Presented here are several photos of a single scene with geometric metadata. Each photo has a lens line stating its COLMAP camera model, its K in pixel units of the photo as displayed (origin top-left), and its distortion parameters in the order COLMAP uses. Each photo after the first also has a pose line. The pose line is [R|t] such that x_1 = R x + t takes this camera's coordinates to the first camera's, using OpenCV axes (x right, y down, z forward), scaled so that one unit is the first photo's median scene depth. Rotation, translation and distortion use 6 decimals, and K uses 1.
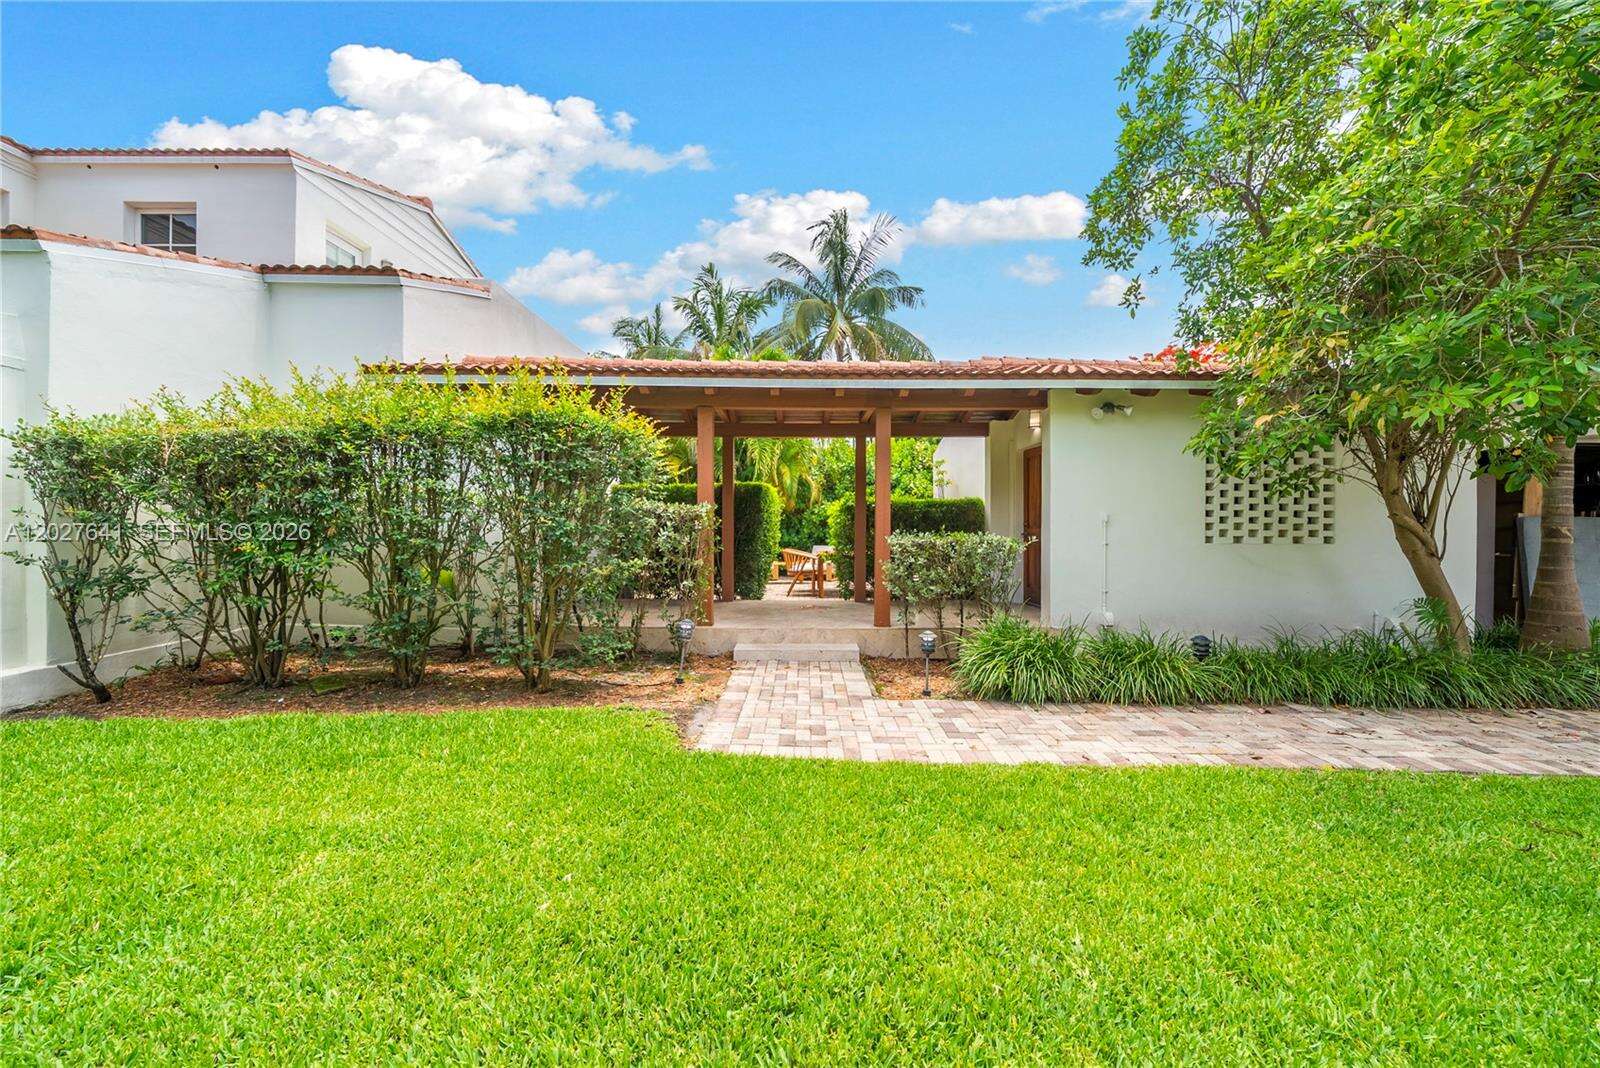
lens RADIAL K [[600.6, 0, 800.0], [0, 600.6, 534.0], [0, 0, 1]] dist [-0.001161, -0.000226]
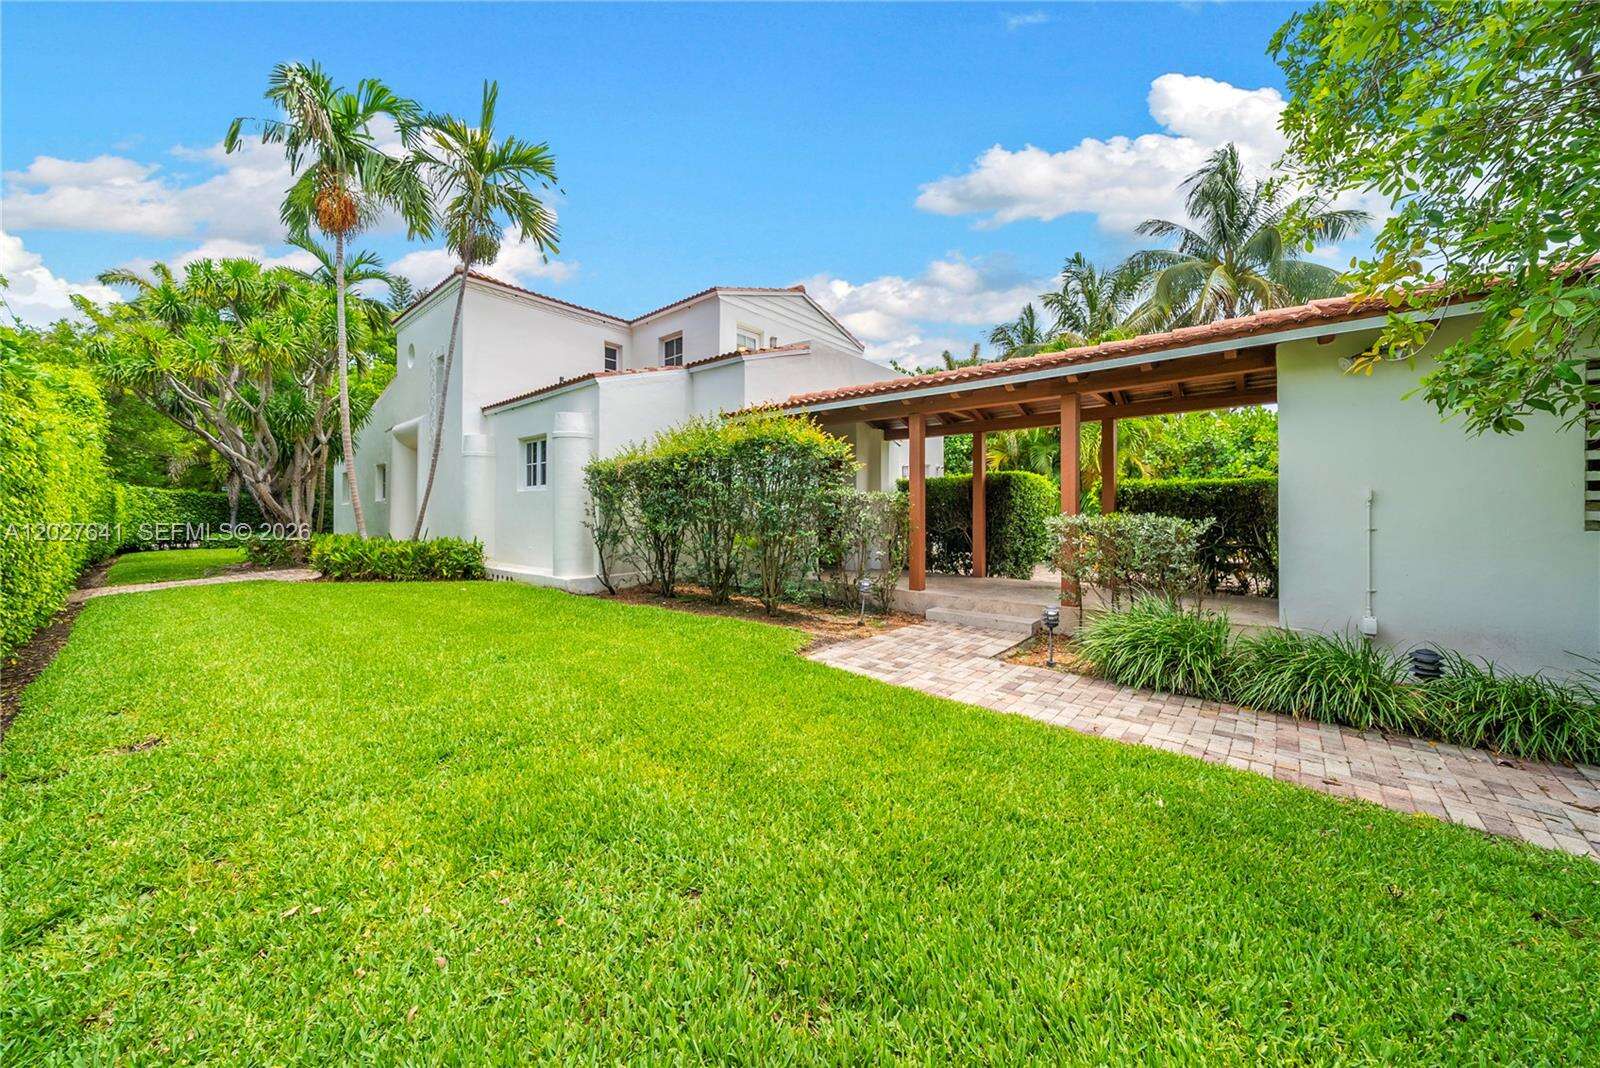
lens RADIAL K [[559.9, 0, 800.0], [0, 559.9, 519.1], [0, 0, 1]] dist [0.000809, -0.000016]
pose [[0.758902, 0.005592, -0.651181, 0.531066], [-0.010778, 0.999934, -0.003974, 0.017134], [0.651116, 0.010034, 0.758912, -0.045050]]
